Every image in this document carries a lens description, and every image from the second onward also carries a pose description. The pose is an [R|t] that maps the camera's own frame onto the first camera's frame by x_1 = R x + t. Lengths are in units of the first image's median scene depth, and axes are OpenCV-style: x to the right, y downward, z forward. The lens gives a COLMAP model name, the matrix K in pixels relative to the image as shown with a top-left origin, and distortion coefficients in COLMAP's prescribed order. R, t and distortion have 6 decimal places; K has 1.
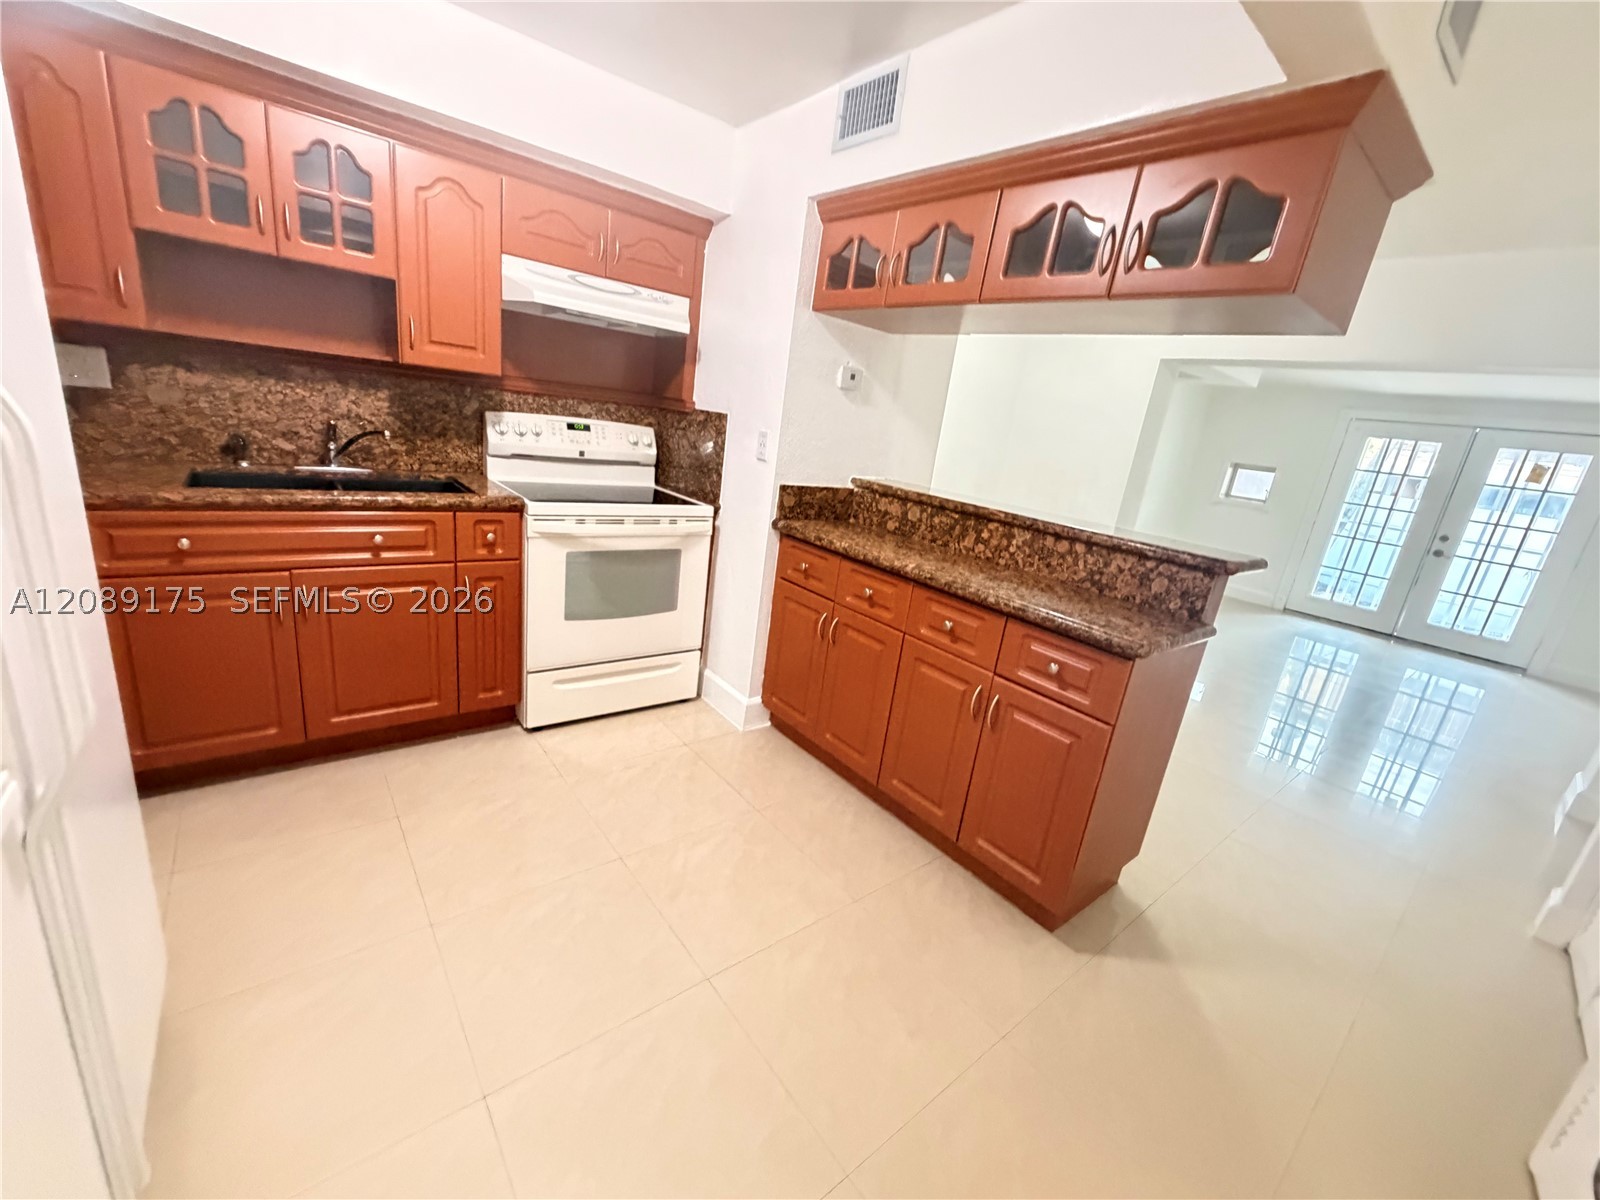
lens RADIAL K [[641.6, 0, 794.5], [0, 641.6, 602.5], [0, 0, 1]] dist [0.002098, -0.001097]
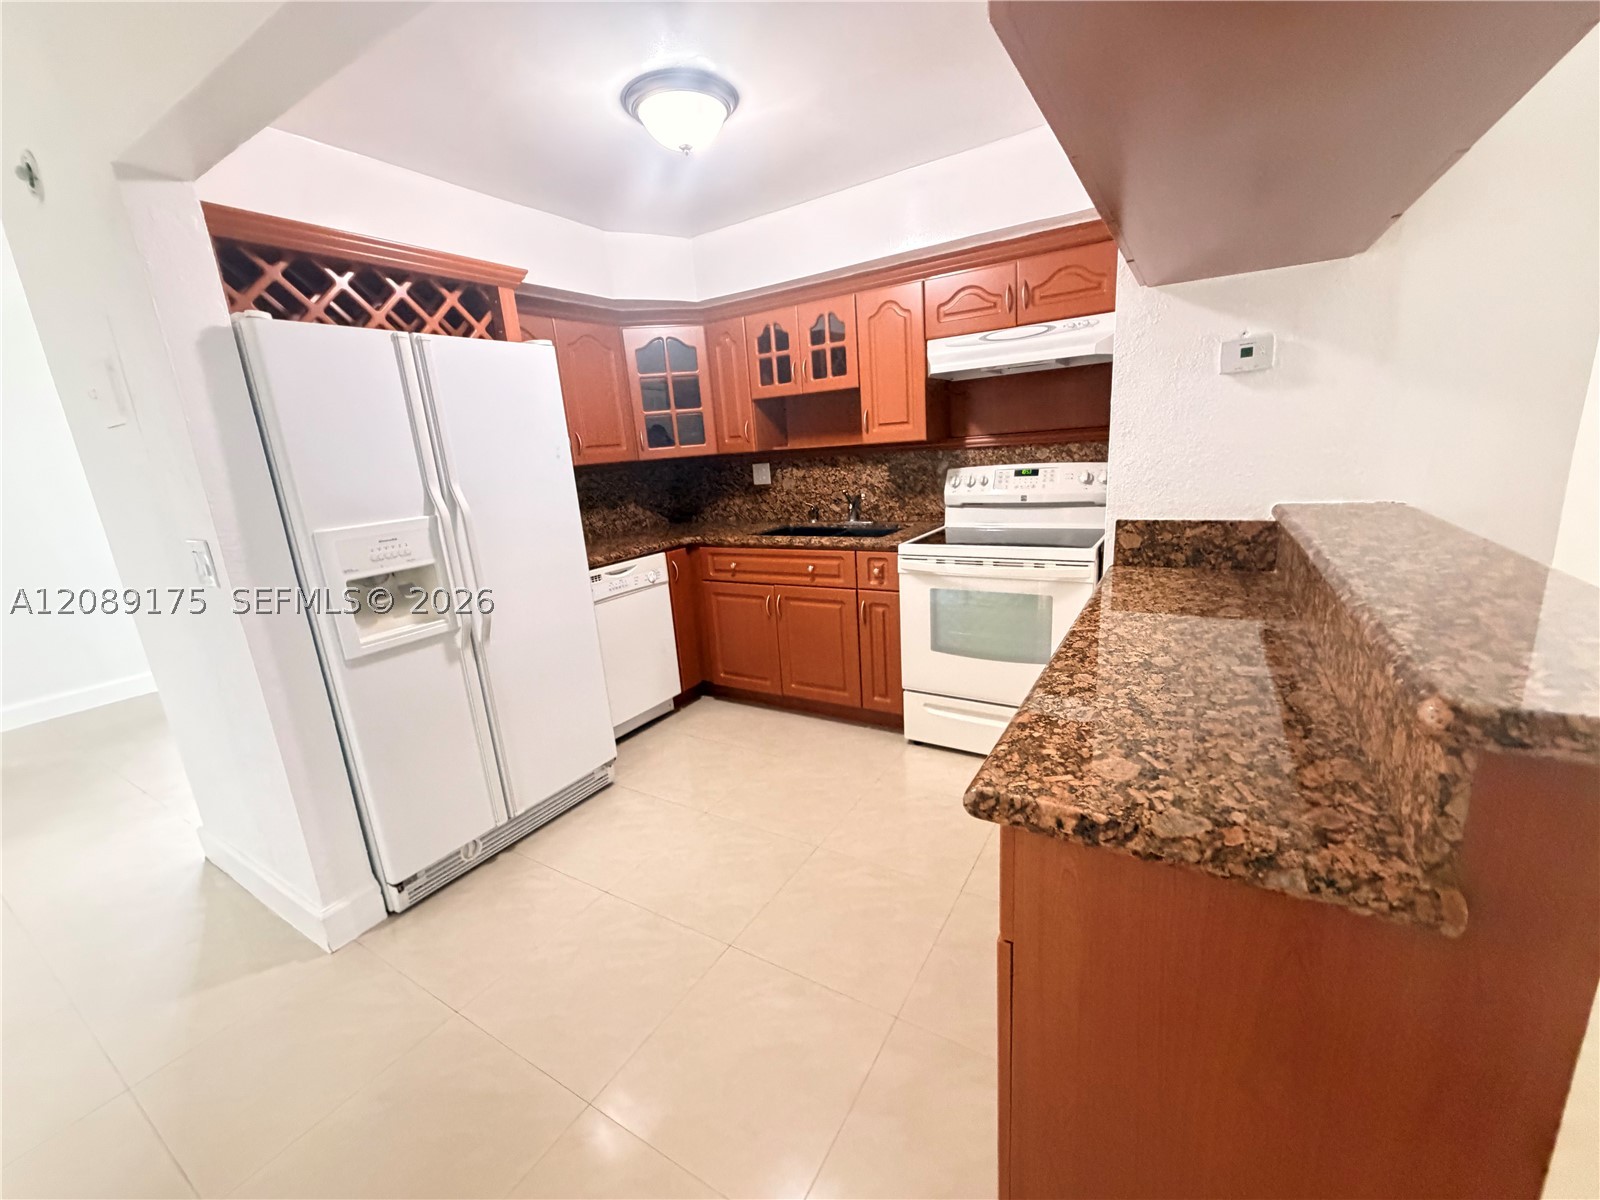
lens RADIAL K [[641.6, 0, 792.0], [0, 641.6, 599.8], [0, 0, 1]] dist [0.002098, -0.001097]
pose [[0.324532, 0.075193, -0.942881, 0.582036], [-0.158588, 0.987050, 0.024130, -0.045642], [0.932485, 0.141698, 0.332254, 0.391076]]
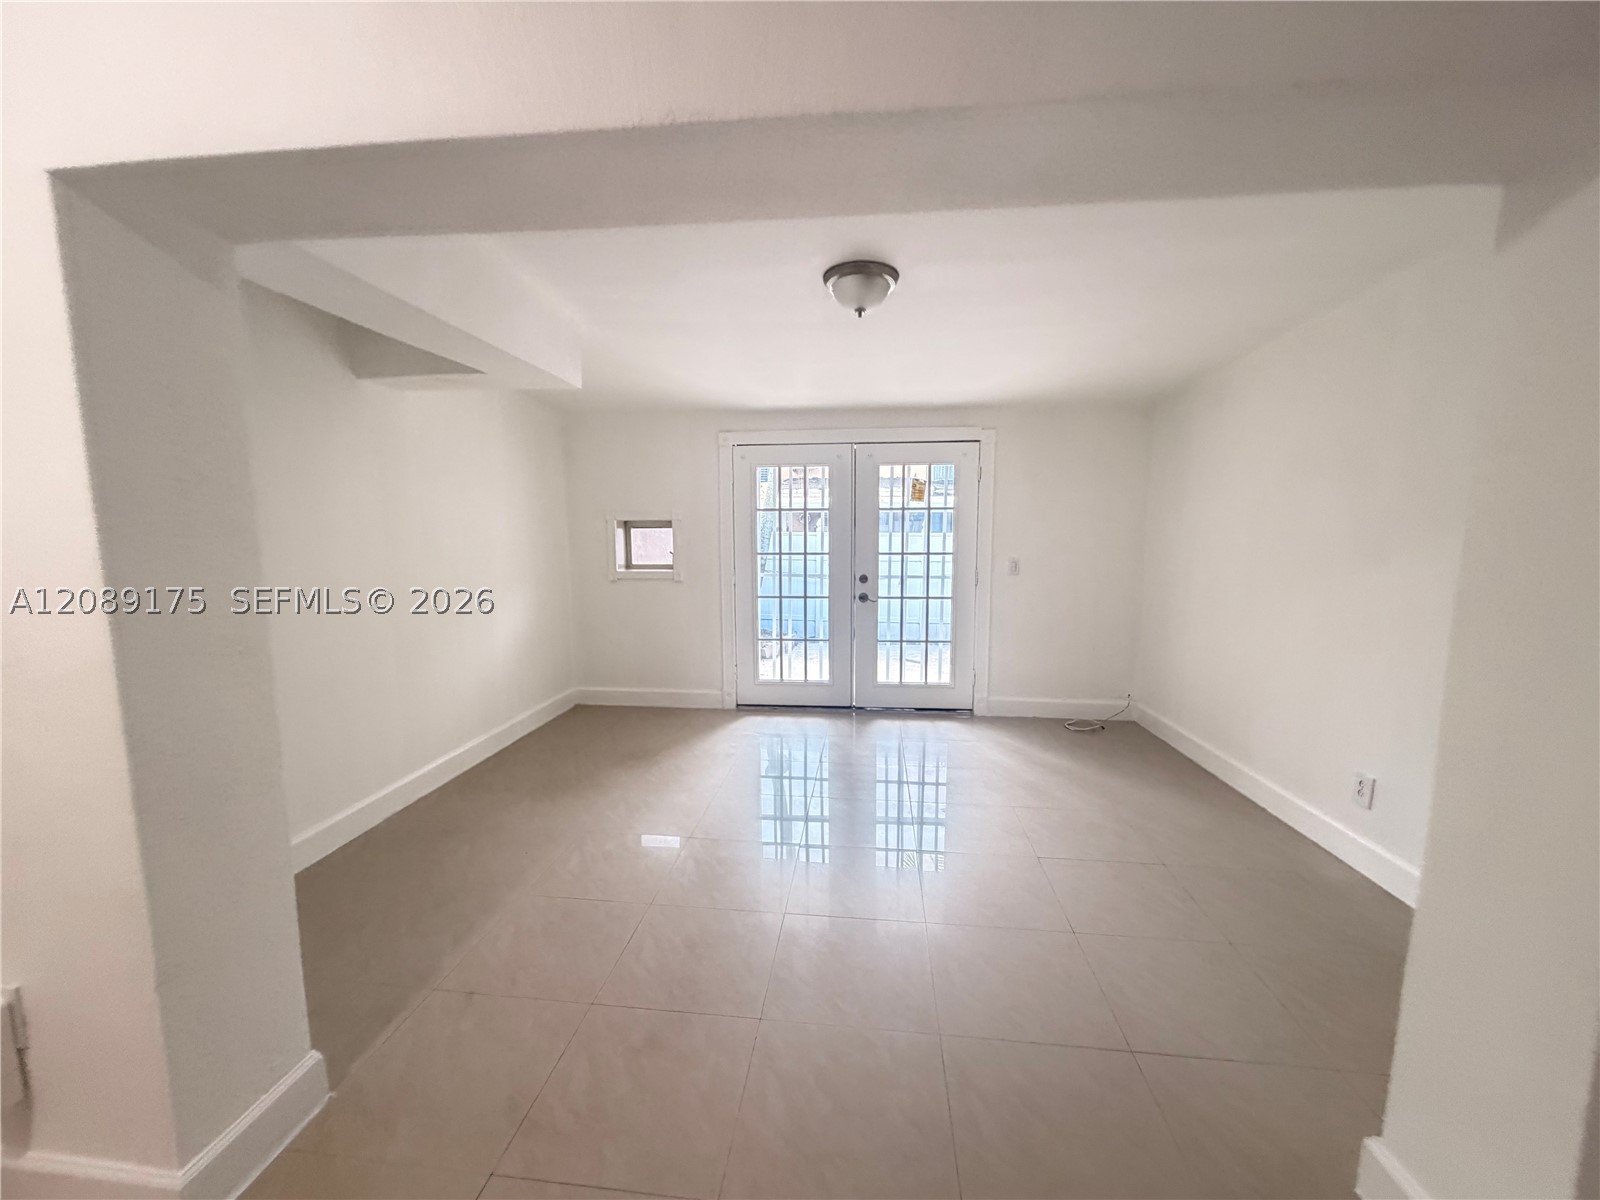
lens RADIAL K [[641.6, 0, 801.2], [0, 641.6, 607.0], [0, 0, 1]] dist [0.002098, -0.001097]
pose [[0.703833, -0.221071, 0.675090, 0.941728], [0.288565, 0.957377, 0.012659, -0.230762], [-0.649114, 0.185898, 0.737627, 1.076808]]
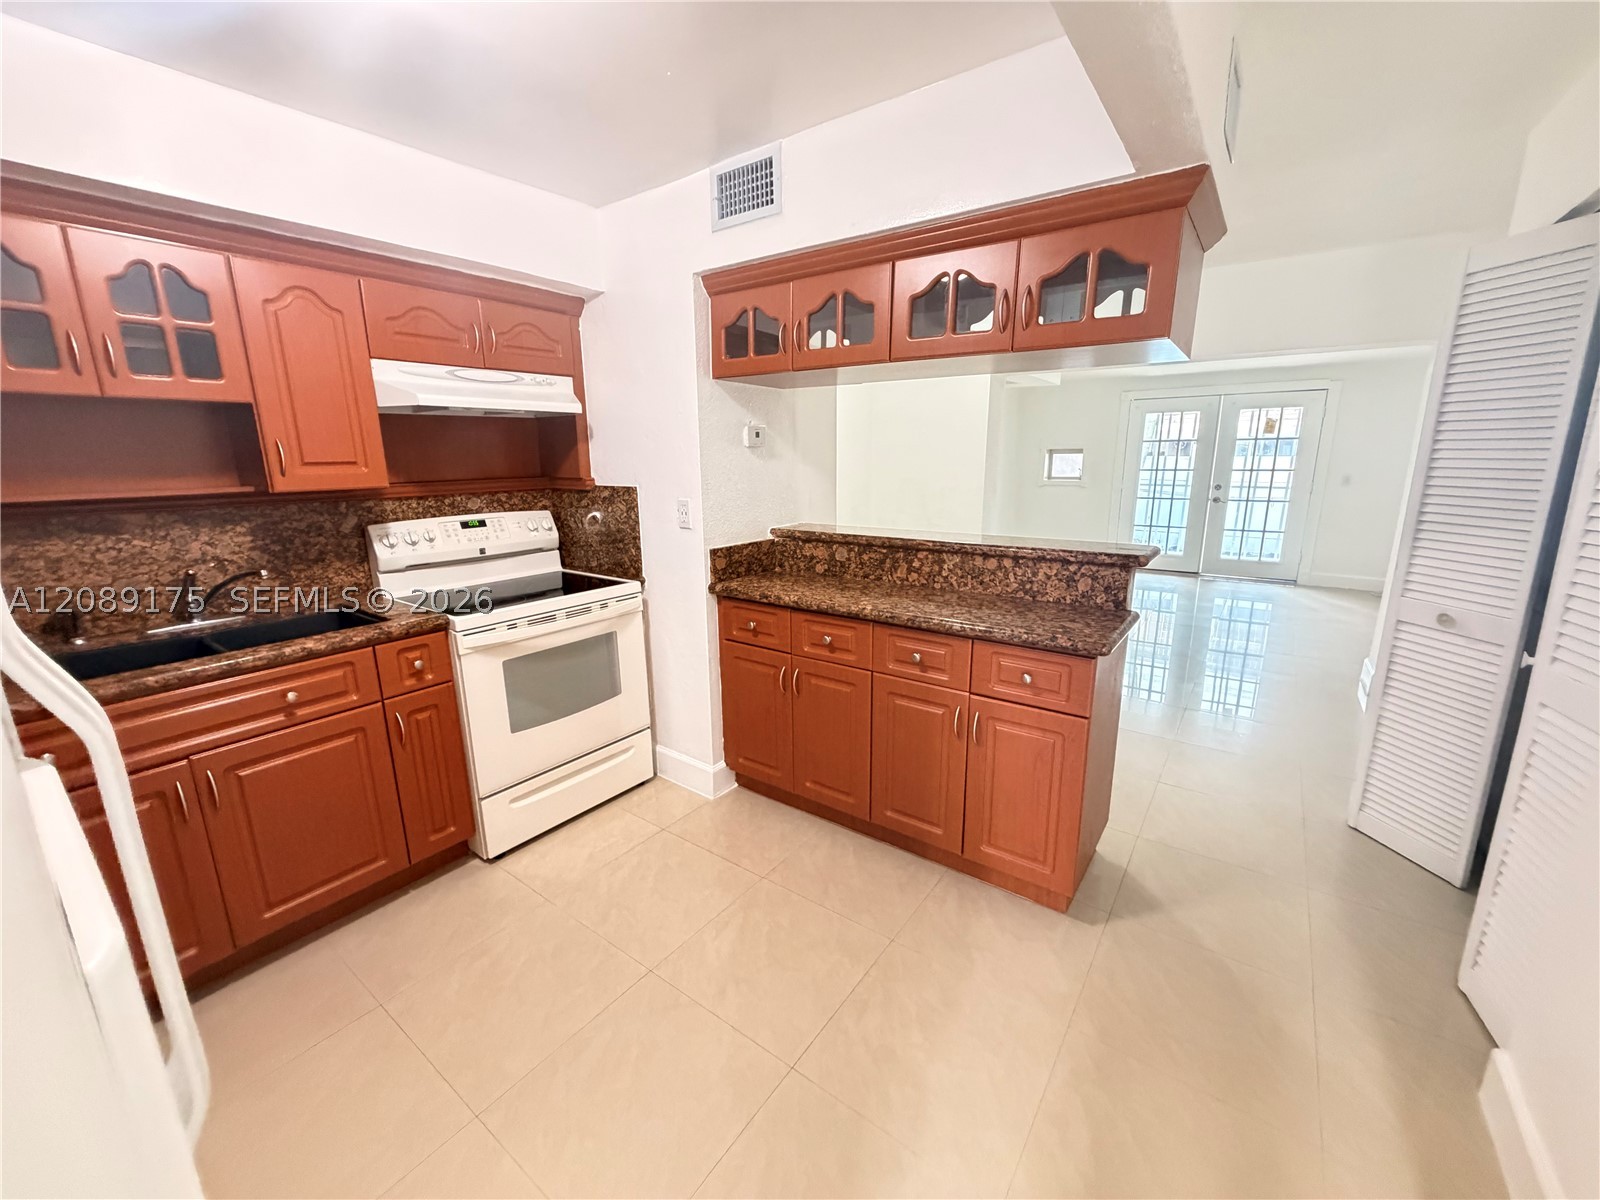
lens RADIAL K [[641.6, 0, 796.2], [0, 641.6, 603.6], [0, 0, 1]] dist [0.002098, -0.001097]
pose [[0.956846, -0.192705, 0.217510, -0.127020], [0.201254, 0.979380, -0.017646, -0.055401], [-0.209624, 0.060659, 0.975899, -0.002594]]
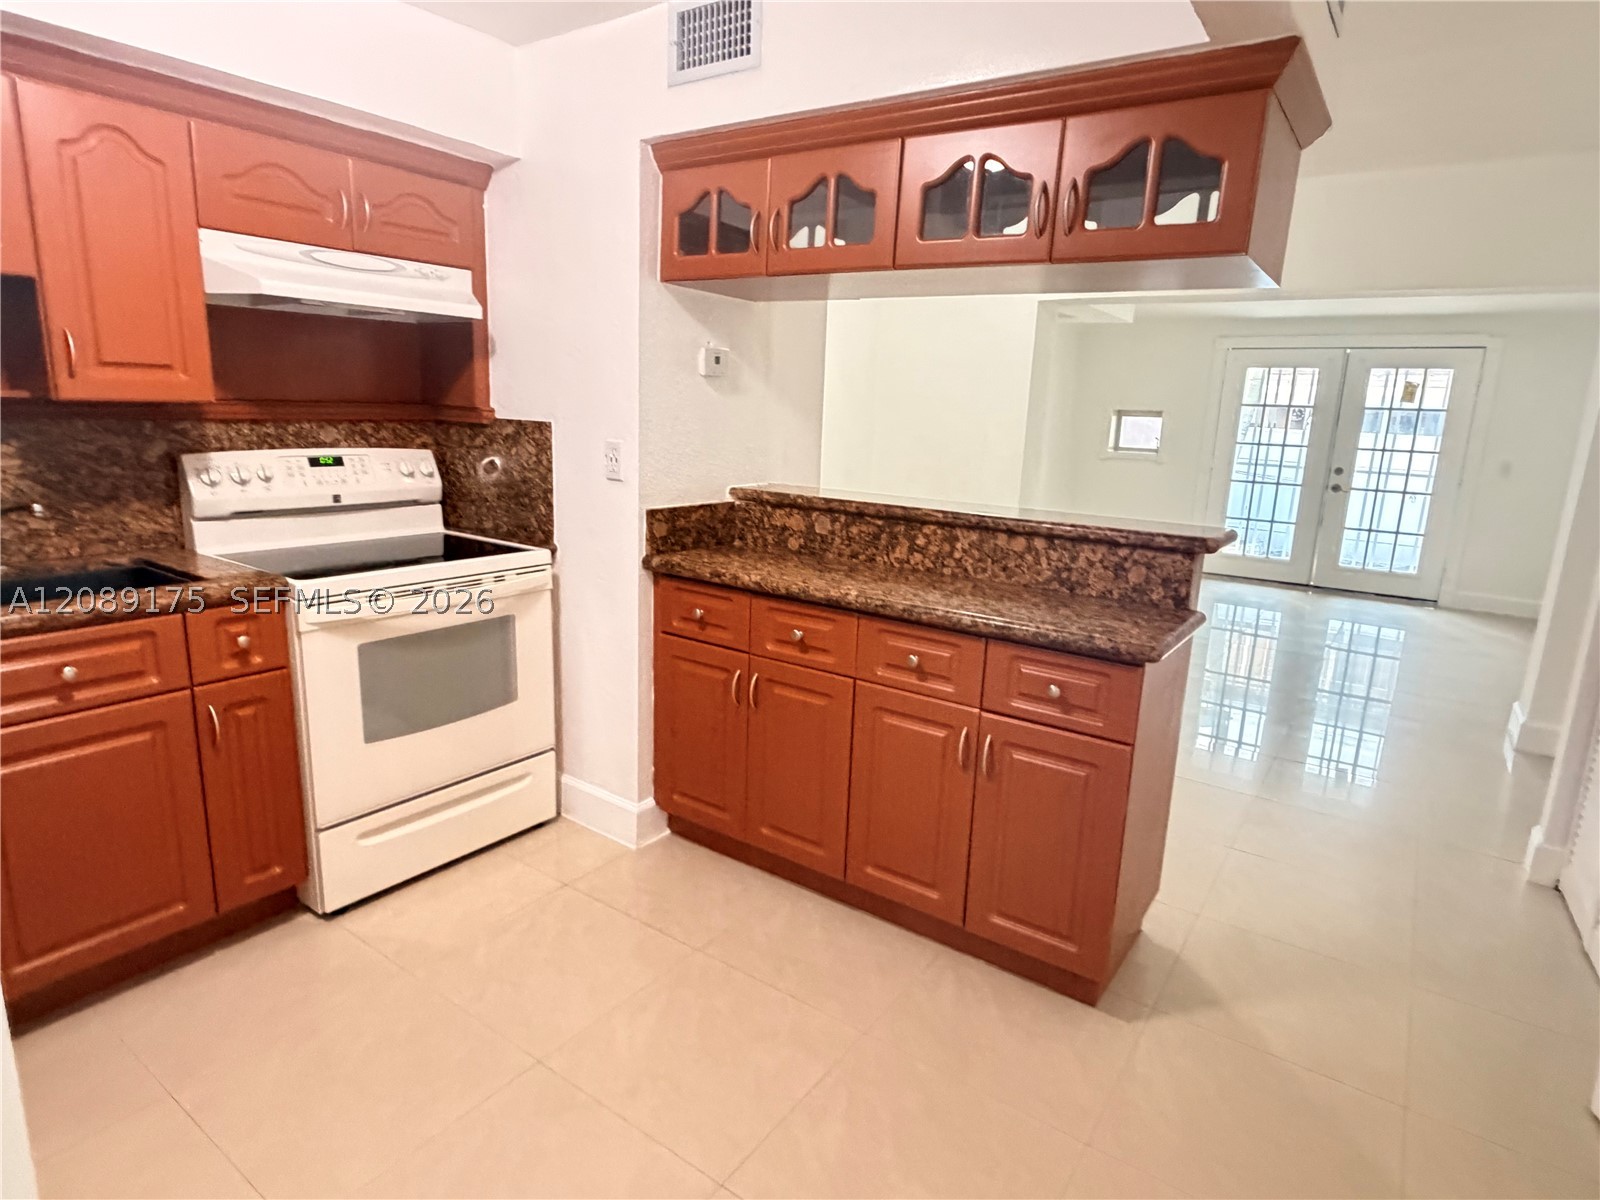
lens RADIAL K [[892.3, 0, 793.2], [0, 892.3, 599.5], [0, 0, 1]] dist [0.001543, -0.000705]
pose [[0.957830, -0.147583, 0.246536, -0.129421], [0.158768, 0.986973, -0.026010, -0.026190], [-0.239486, 0.064055, 0.968784, -0.040666]]
